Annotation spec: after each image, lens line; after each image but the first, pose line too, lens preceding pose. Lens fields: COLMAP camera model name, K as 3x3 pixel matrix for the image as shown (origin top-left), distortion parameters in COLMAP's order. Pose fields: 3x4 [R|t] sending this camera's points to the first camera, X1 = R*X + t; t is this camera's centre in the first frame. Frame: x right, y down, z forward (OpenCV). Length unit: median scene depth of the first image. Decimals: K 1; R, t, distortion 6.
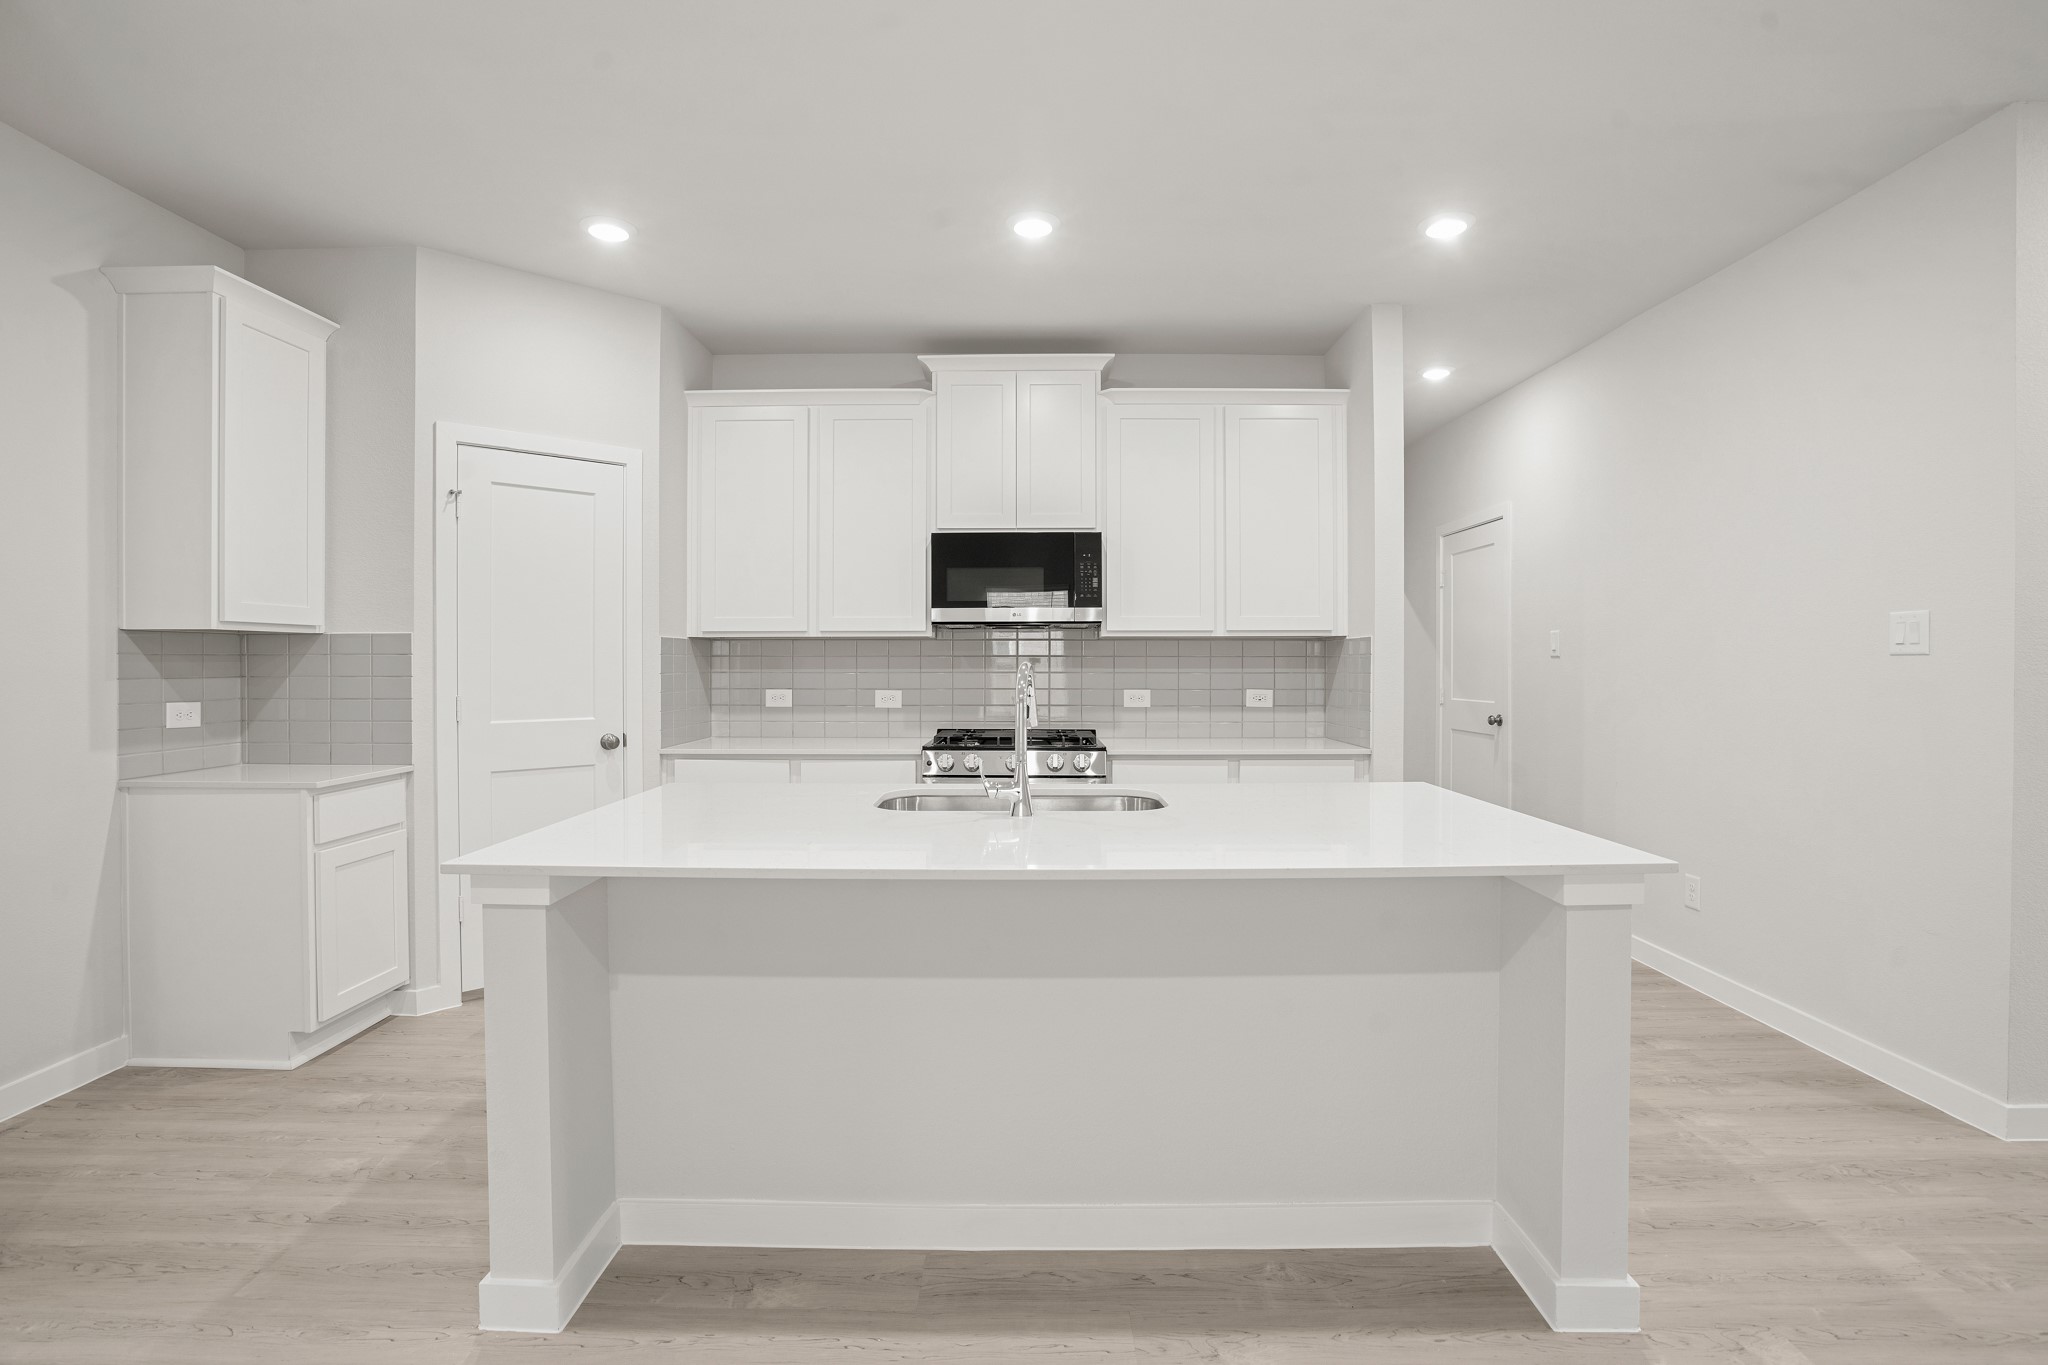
lens RADIAL K [[960.2, 0, 1012.2], [0, 960.2, 659.8], [0, 0, 1]] dist [-0.037850, 0.008390]
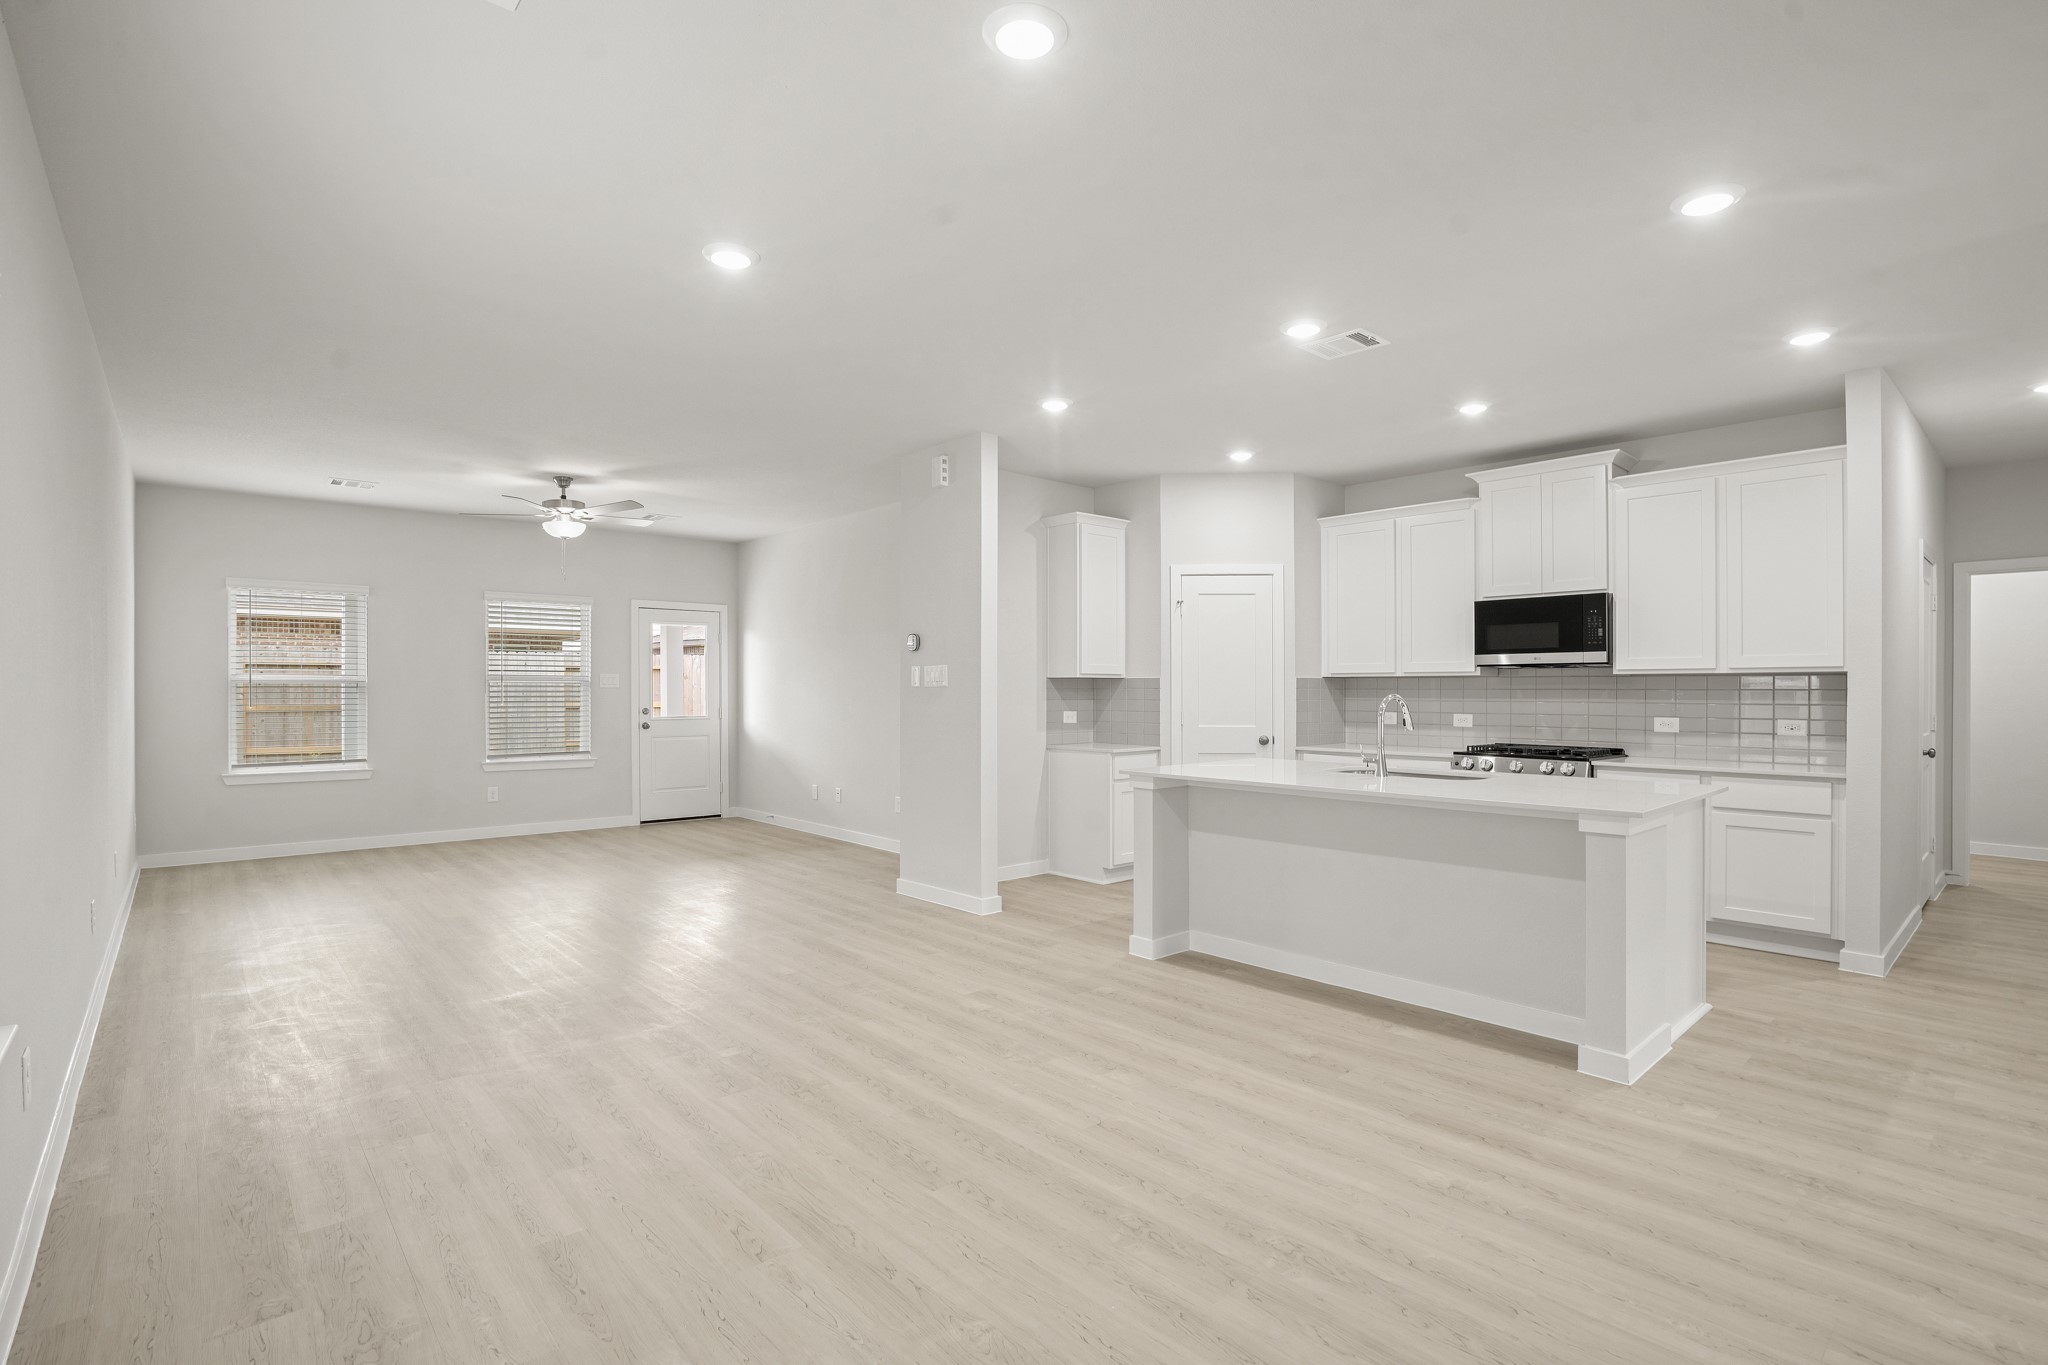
lens RADIAL K [[960.2, 0, 1048.5], [0, 960.2, 698.4], [0, 0, 1]] dist [-0.037850, 0.008390]
pose [[0.690249, 0.008543, -0.723522, 0.494999], [-0.000579, 0.999936, 0.011255, -0.006166], [0.723572, -0.007350, 0.690210, -0.407316]]
